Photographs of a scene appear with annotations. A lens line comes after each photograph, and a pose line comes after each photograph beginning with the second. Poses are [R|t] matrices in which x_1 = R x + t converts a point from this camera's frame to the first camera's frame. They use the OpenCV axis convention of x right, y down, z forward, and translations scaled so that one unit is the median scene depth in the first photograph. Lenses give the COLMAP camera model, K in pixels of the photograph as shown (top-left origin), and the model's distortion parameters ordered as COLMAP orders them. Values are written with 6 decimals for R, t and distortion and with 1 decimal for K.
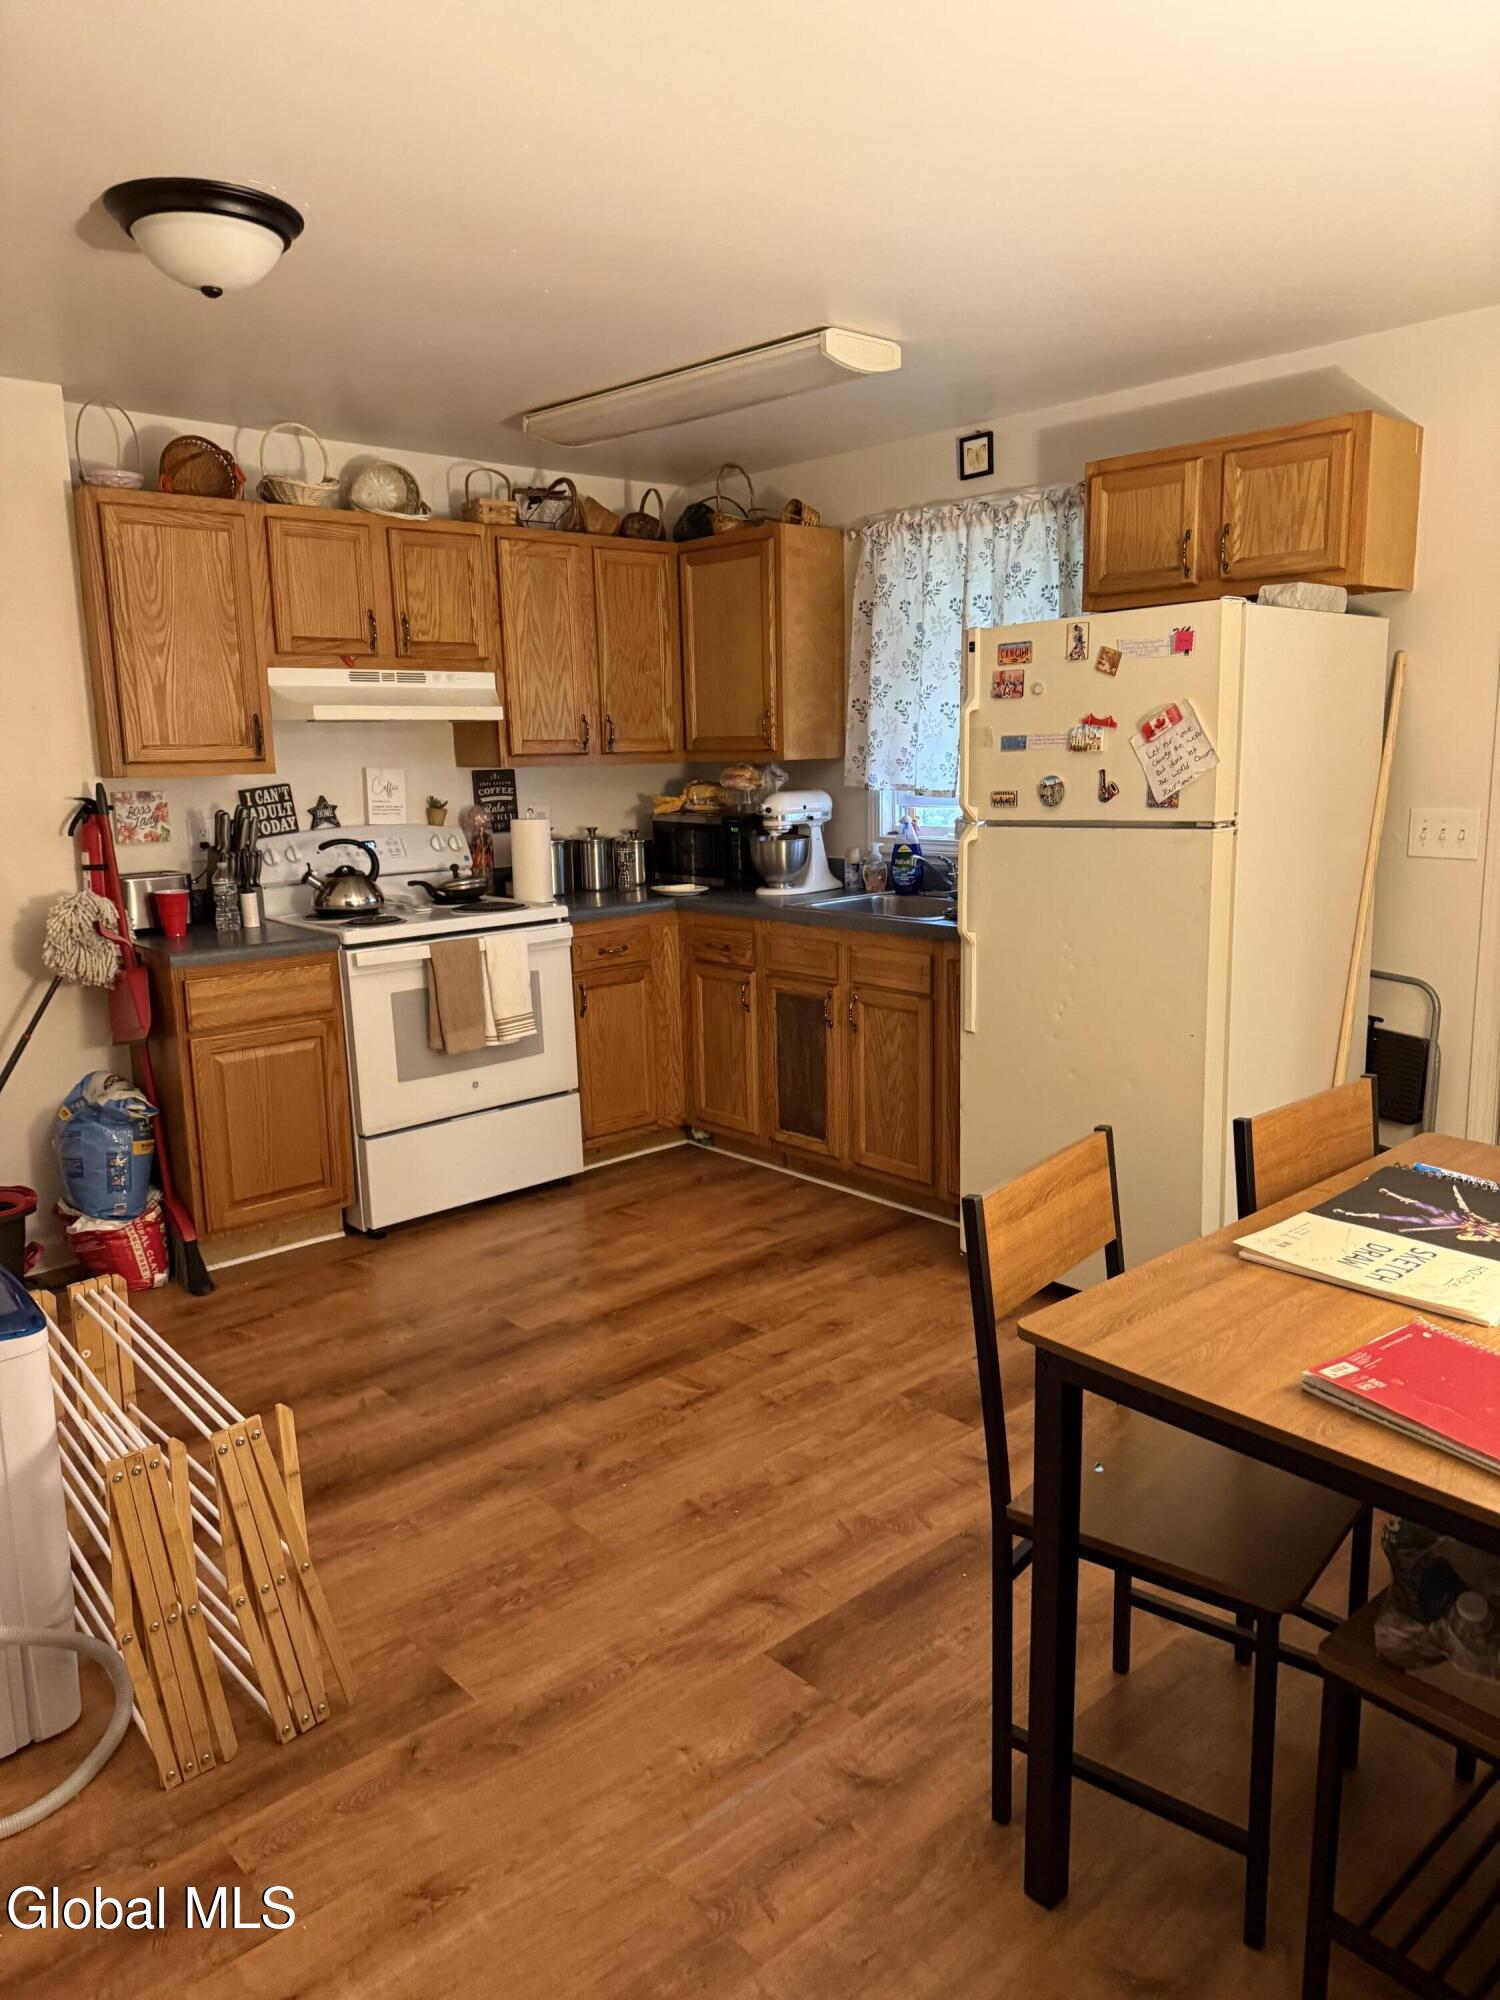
lens RADIAL K [[1365.2, 0, 750.0], [0, 1365.2, 1014.3], [0, 0, 1]] dist [-0.003062, -0.047196]
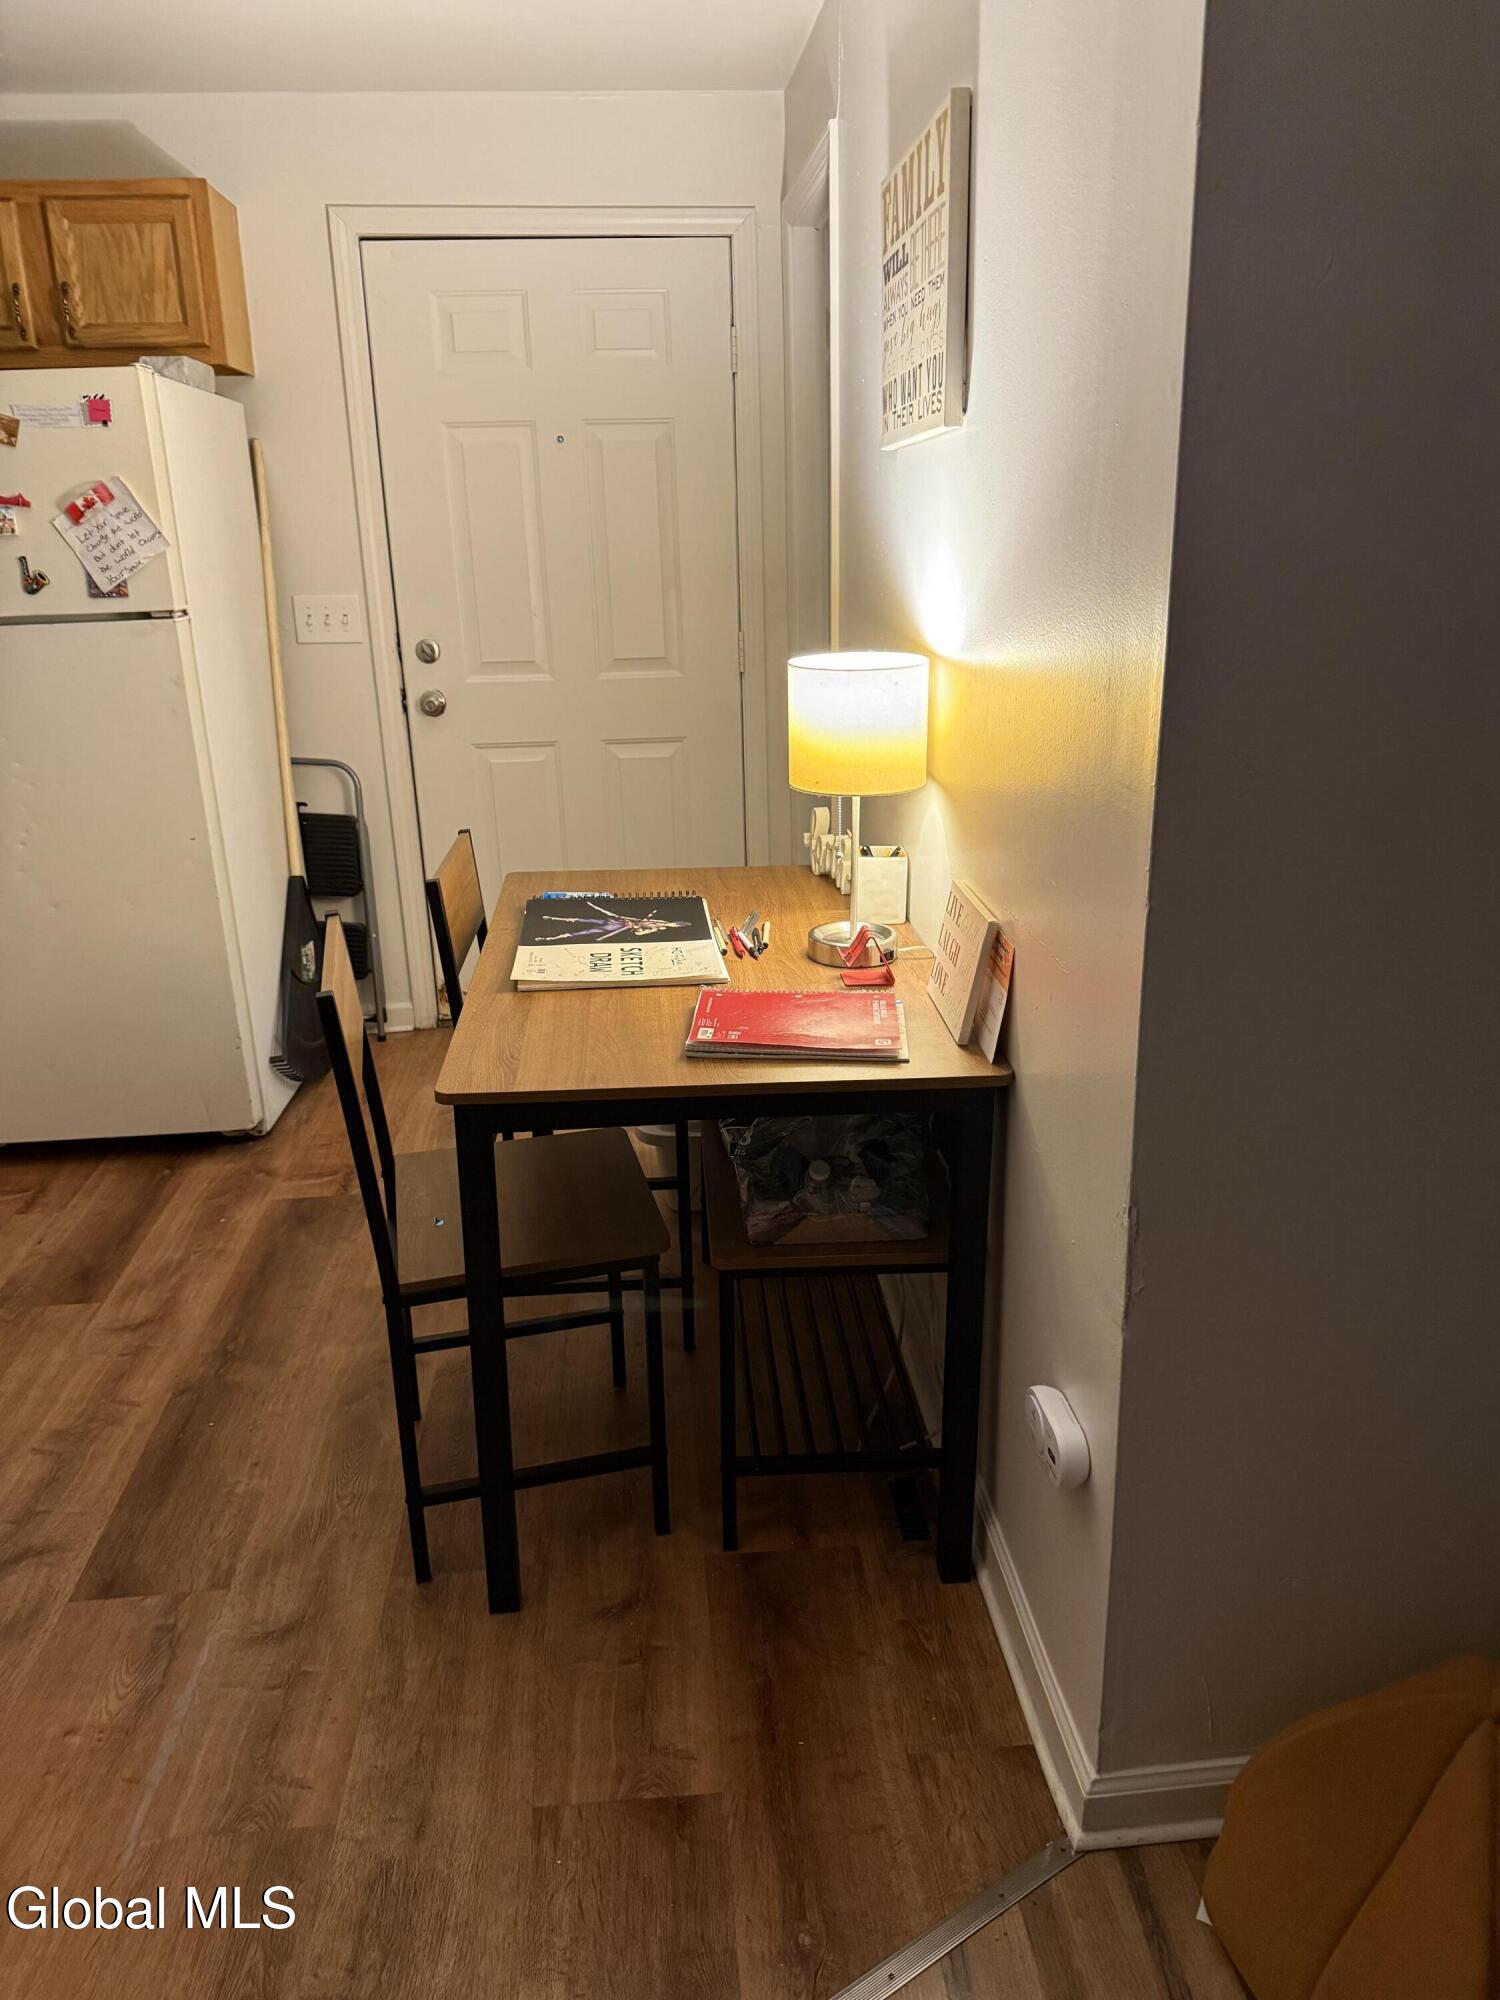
lens RADIAL K [[1381.2, 0, 758.4], [0, 1381.2, 1005.9], [0, 0, 1]] dist [-0.030361, -0.006355]
pose [[0.586135, -0.246285, 0.771874, -0.222523], [0.150118, 0.969196, 0.195251, 0.000778], [-0.796185, 0.001429, 0.605052, 0.095660]]
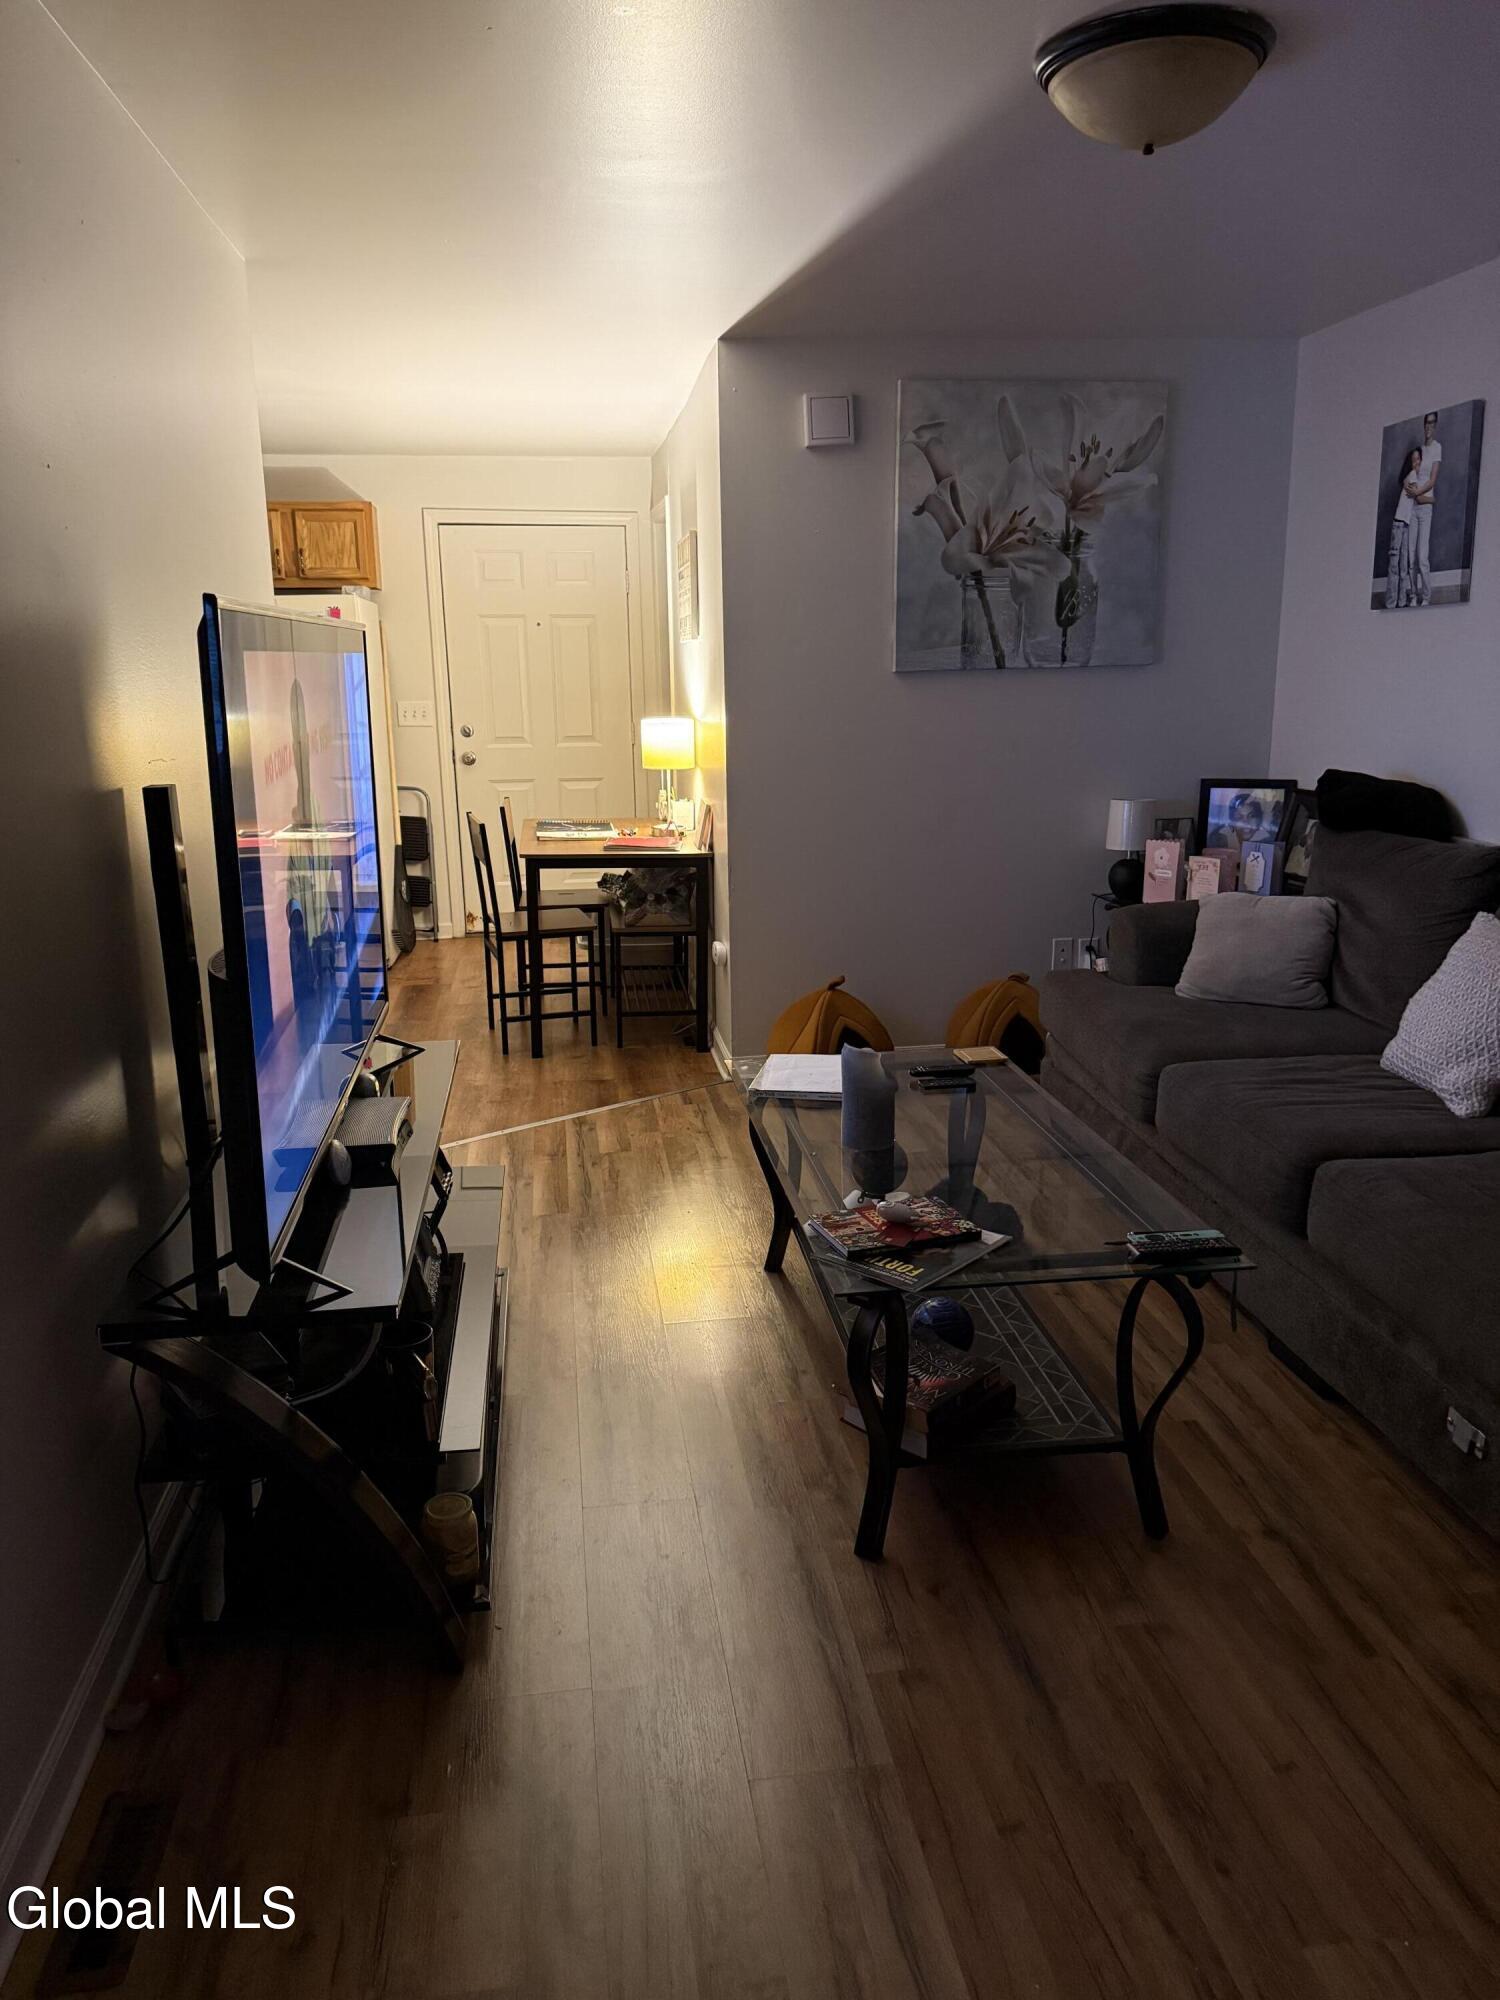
lens RADIAL K [[1365.2, 0, 750.0], [0, 1365.2, 1014.3], [0, 0, 1]] dist [-0.003062, -0.047196]
pose [[0.541191, -0.187238, 0.819789, -1.111949], [0.148334, 0.980864, 0.126104, 0.142774], [-0.827713, 0.053356, 0.558609, -0.603445]]
